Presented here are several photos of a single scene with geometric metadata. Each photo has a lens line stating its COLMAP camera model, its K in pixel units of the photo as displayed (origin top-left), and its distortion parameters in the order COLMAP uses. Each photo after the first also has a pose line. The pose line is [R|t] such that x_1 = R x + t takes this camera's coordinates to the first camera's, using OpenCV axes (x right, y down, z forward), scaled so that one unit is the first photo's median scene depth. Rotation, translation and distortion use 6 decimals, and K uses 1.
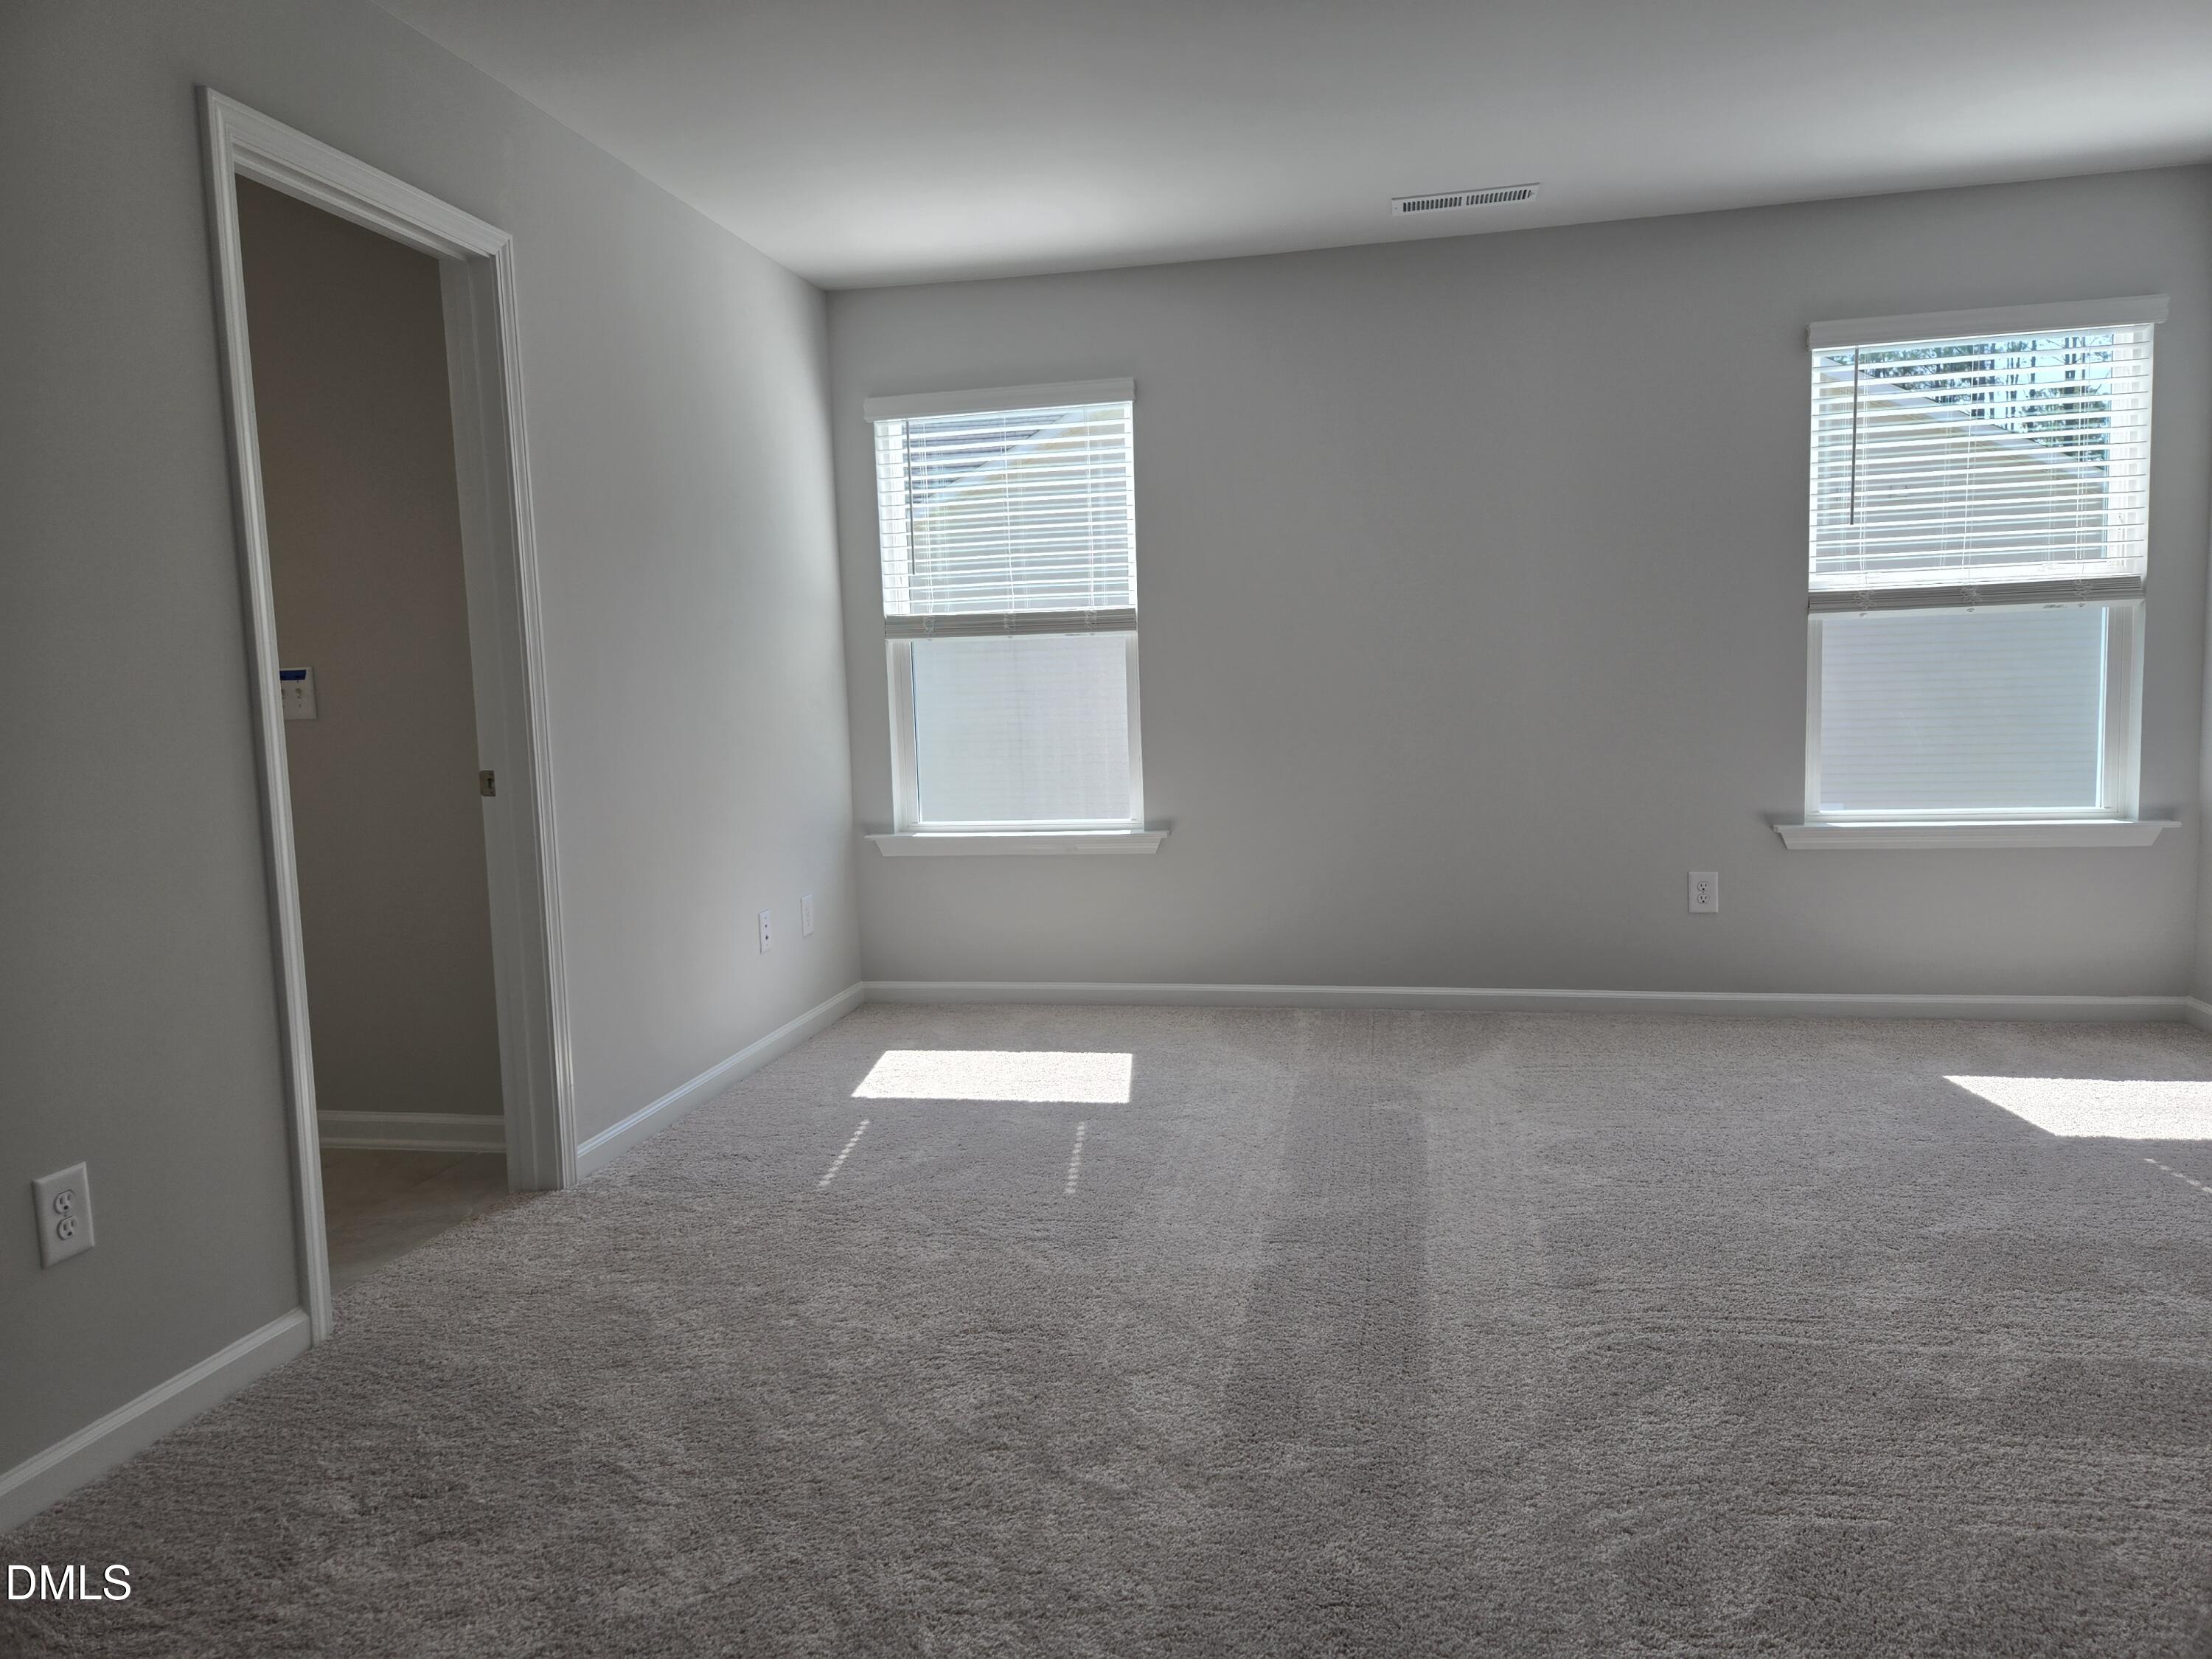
lens RADIAL K [[1460.3, 0, 1103.6], [0, 1460.3, 864.8], [0, 0, 1]] dist [0.036912, -0.062670]
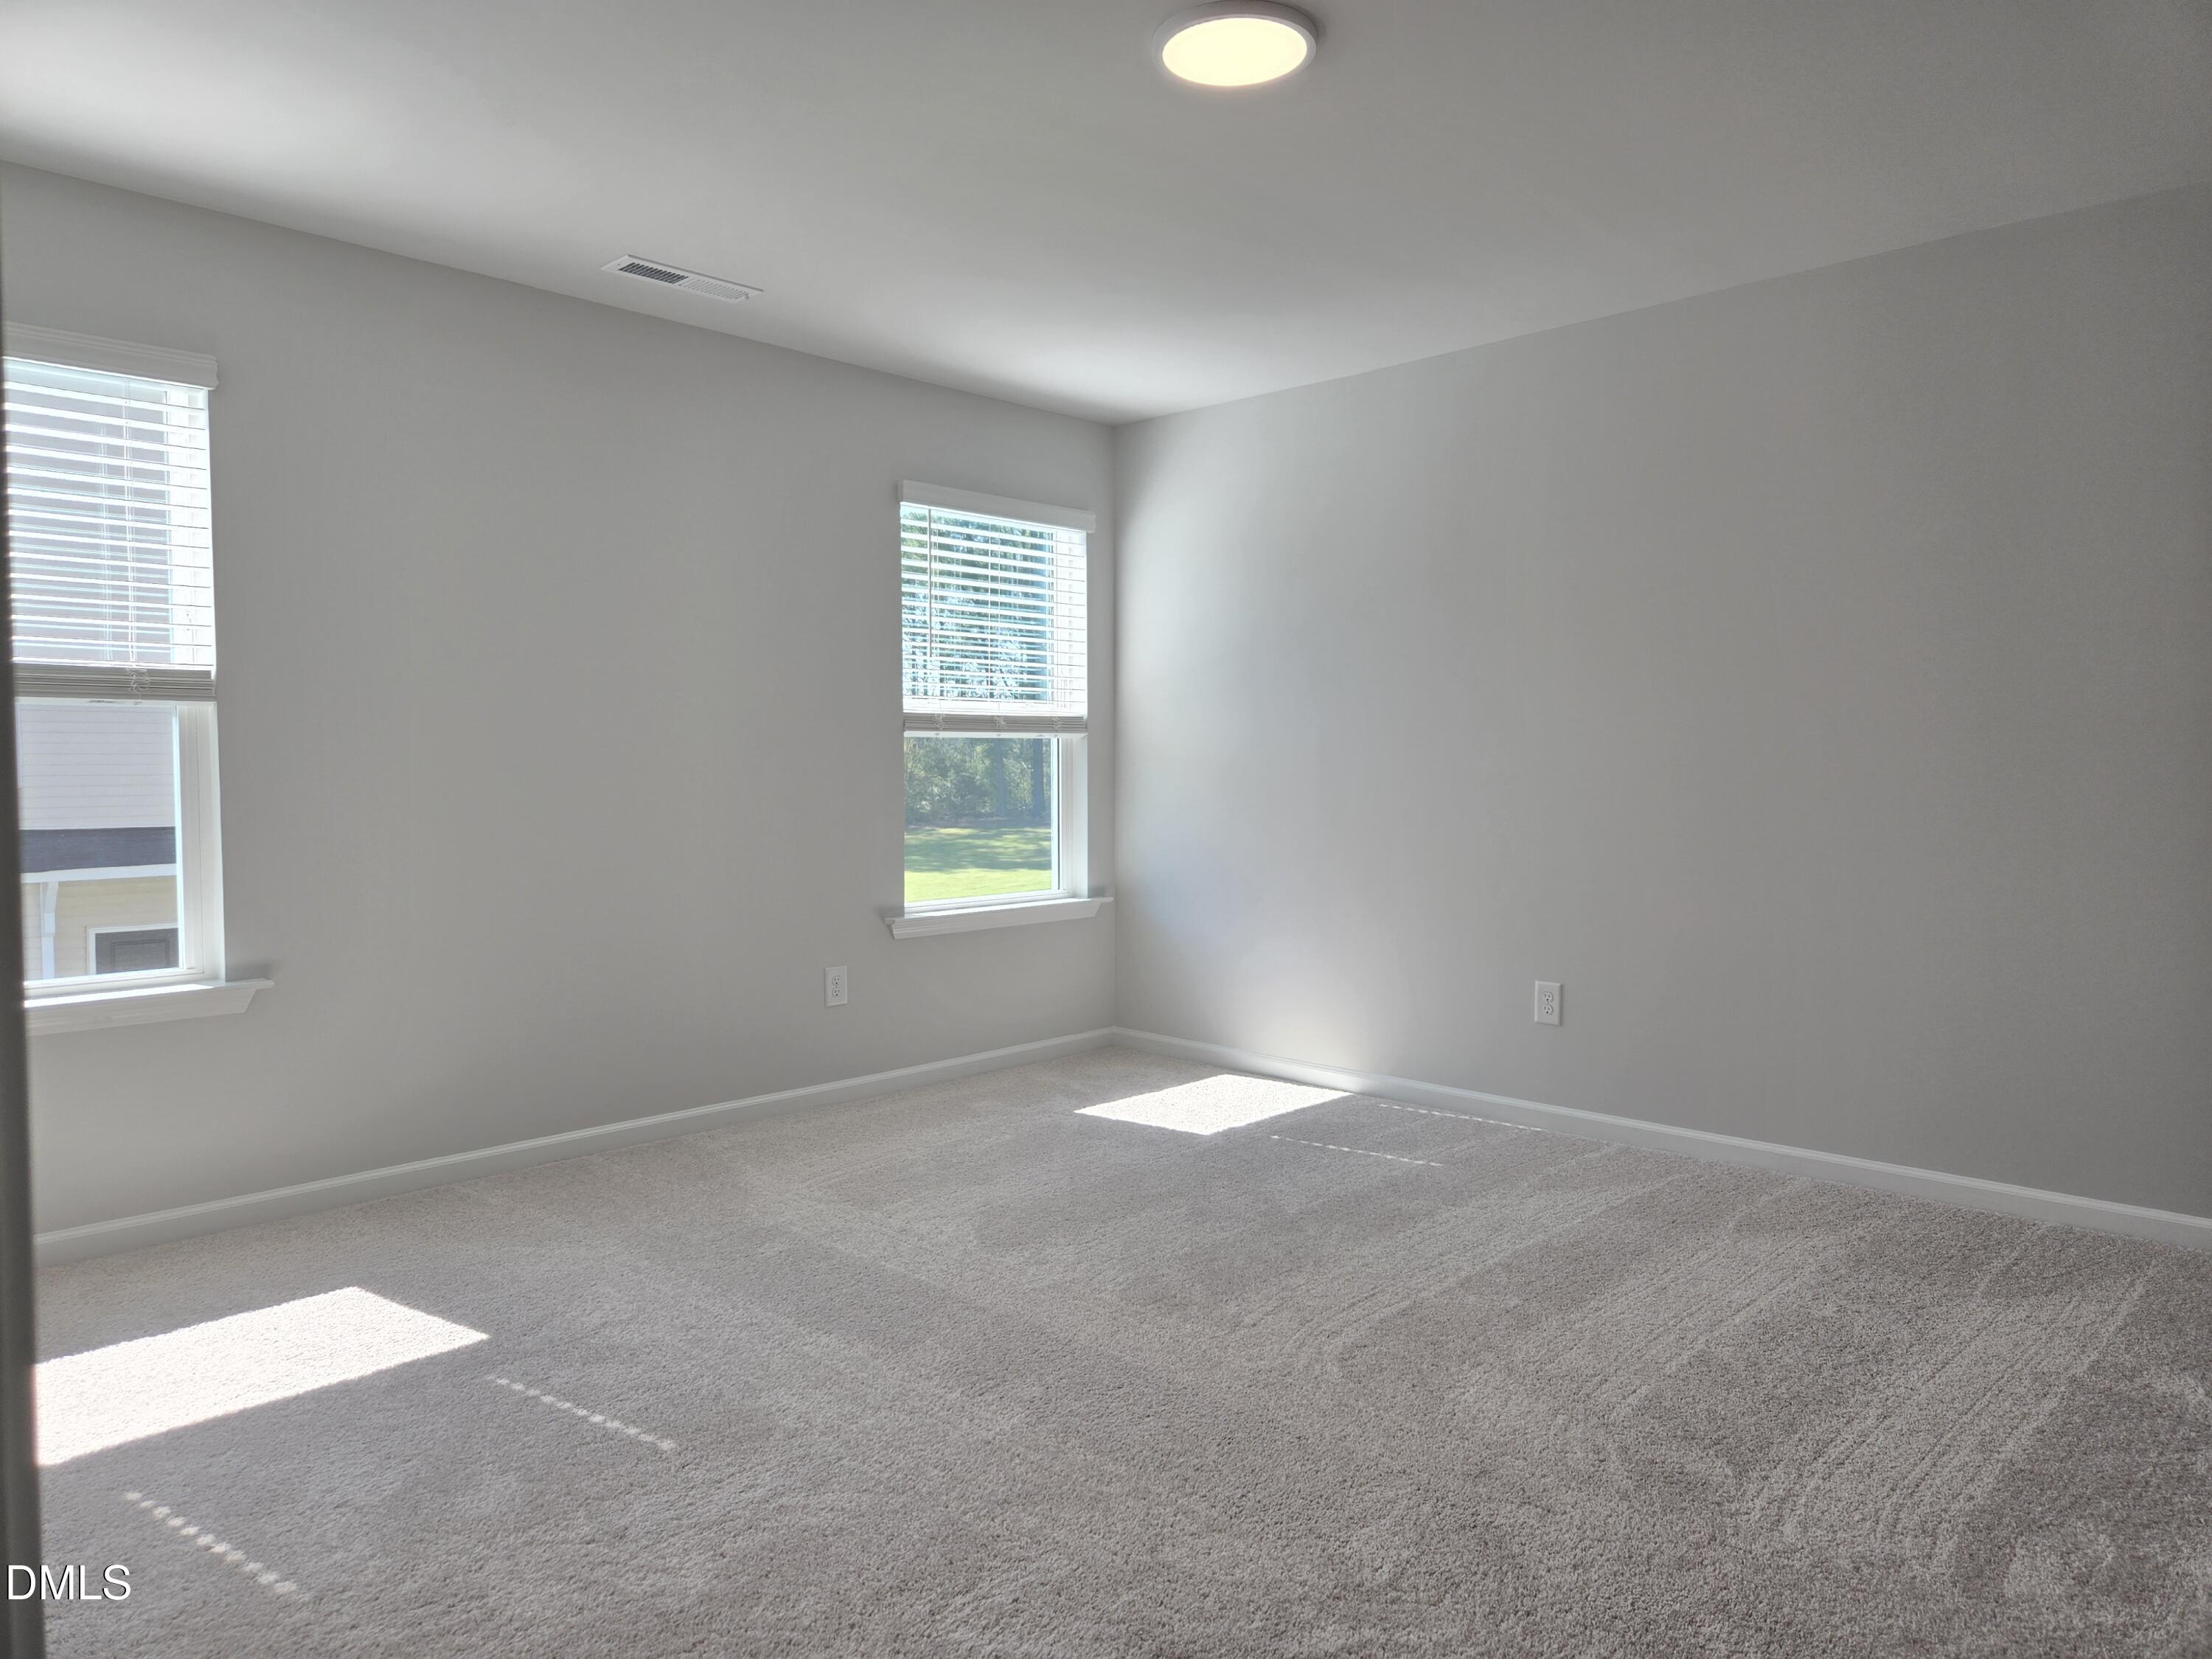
lens RADIAL K [[1489.6, 0, 1085.5], [0, 1489.6, 833.1], [0, 0, 1]] dist [0.076524, -0.066760]
pose [[0.513880, -0.009094, 0.857814, -0.476272], [0.085949, 0.995458, -0.040935, -0.035005], [-0.853546, 0.094764, 0.512327, 0.311546]]
